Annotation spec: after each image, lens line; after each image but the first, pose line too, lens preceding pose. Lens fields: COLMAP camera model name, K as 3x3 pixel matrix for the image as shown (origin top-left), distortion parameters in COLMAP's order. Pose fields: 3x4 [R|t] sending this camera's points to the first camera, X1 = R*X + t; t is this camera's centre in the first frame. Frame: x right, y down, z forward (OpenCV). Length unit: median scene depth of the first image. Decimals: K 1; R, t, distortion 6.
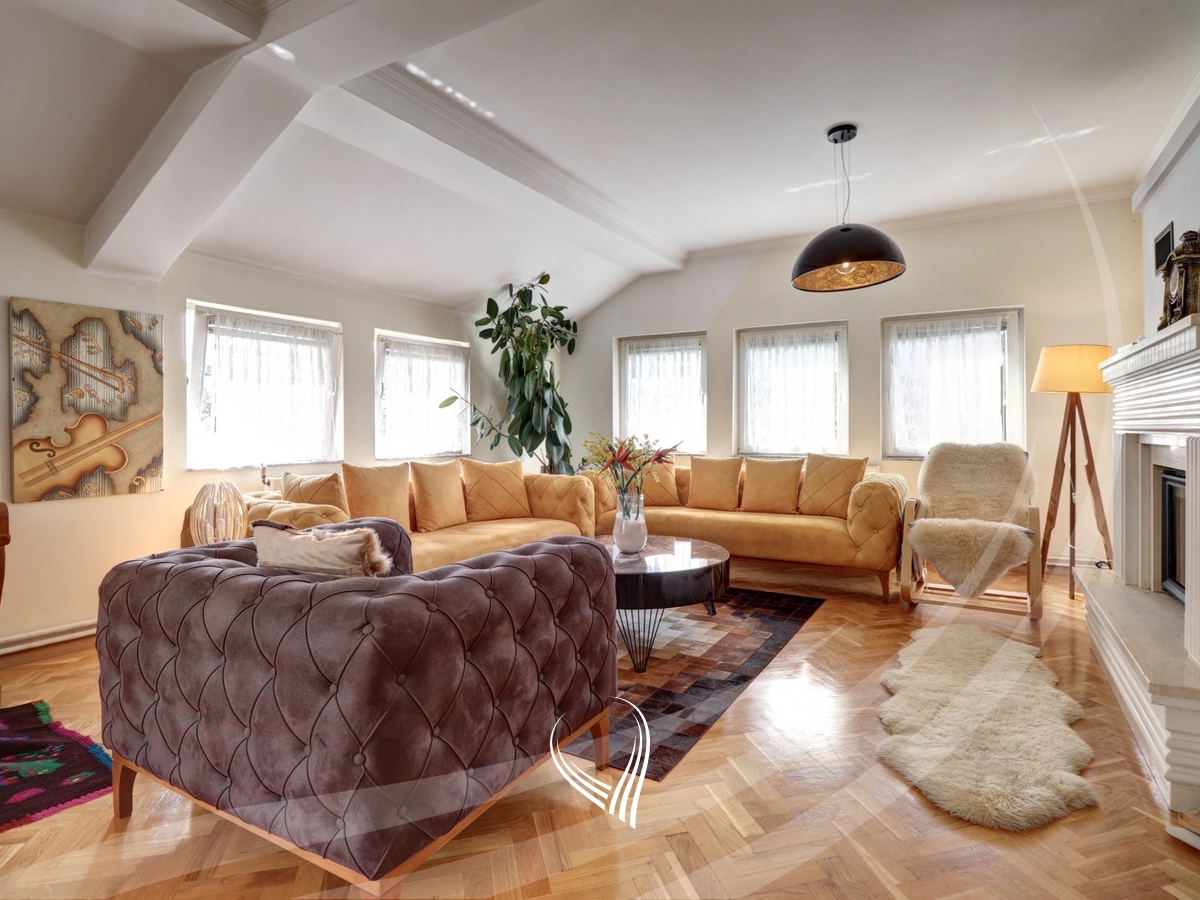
lens RADIAL K [[633.0, 0, 604.6], [0, 633.0, 420.1], [0, 0, 1]] dist [0.013929, -0.021566]
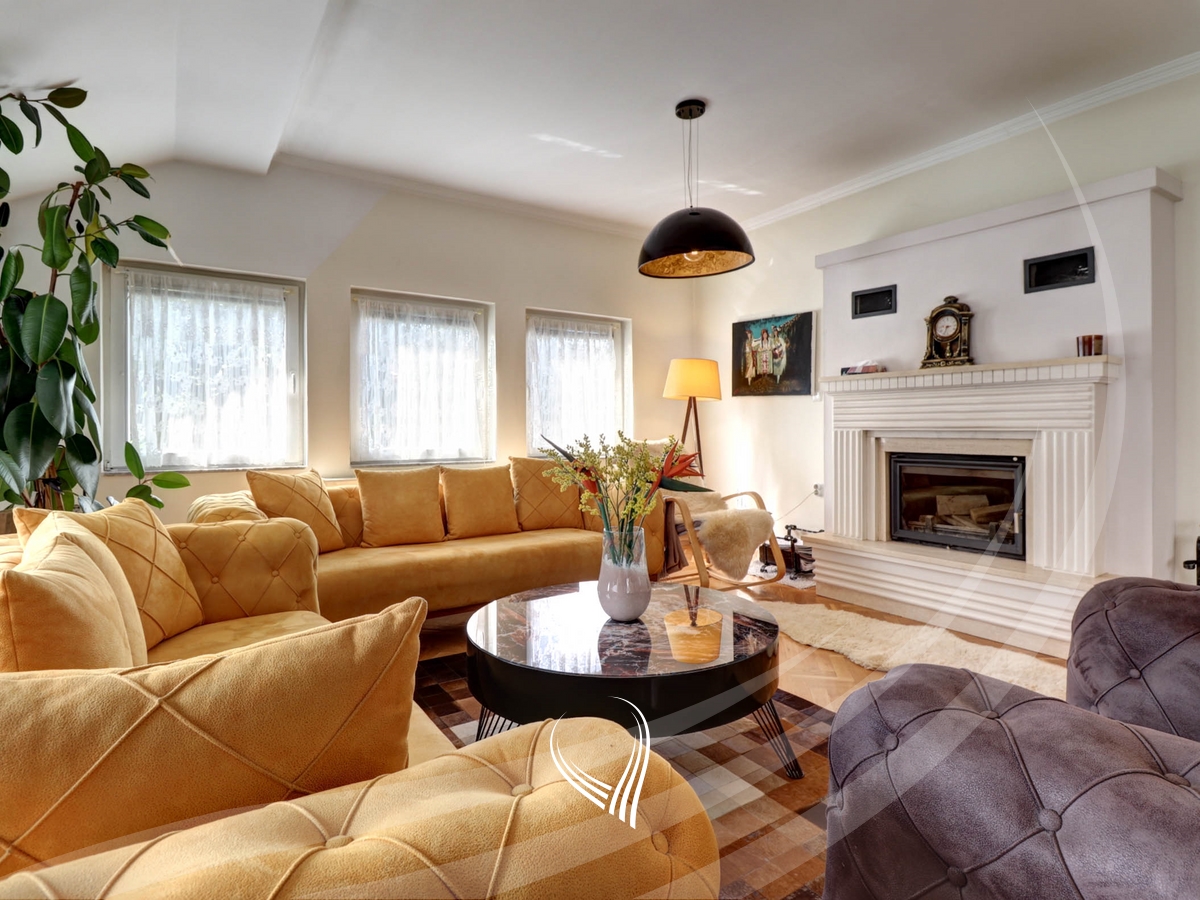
lens RADIAL K [[652.6, 0, 628.6], [0, 652.6, 430.3], [0, 0, 1]] dist [0.002865, -0.017214]
pose [[0.410514, -0.004145, 0.911845, -0.398712], [-0.009840, 0.999911, 0.008975, 0.007343], [-0.911801, -0.012657, 0.410436, 0.508383]]
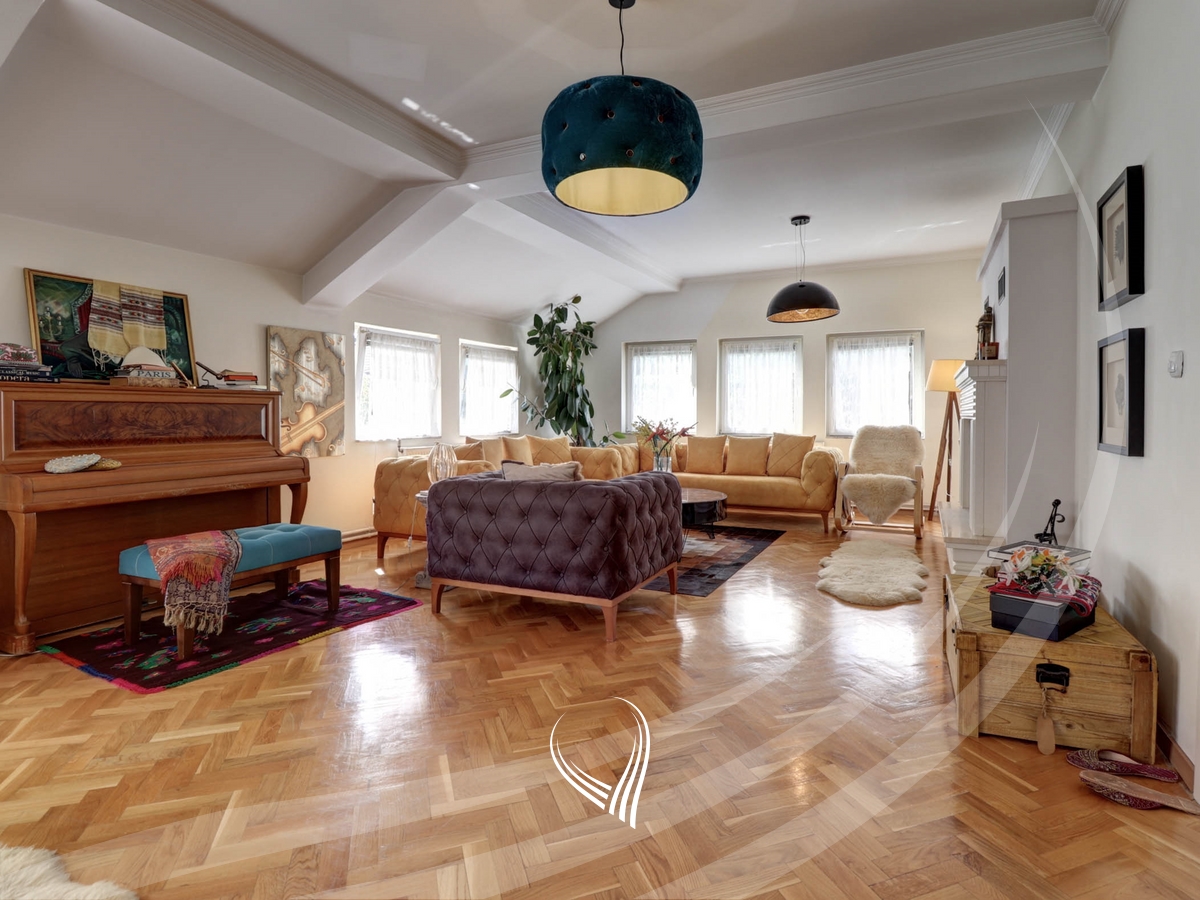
lens RADIAL K [[637.6, 0, 600.7], [0, 637.6, 415.2], [0, 0, 1]] dist [-0.000138, -0.000438]
pose [[0.997994, 0.005592, 0.063068, -0.145814], [-0.006500, 0.999878, 0.014205, -0.003240], [-0.062981, -0.014587, 0.997908, -0.369269]]
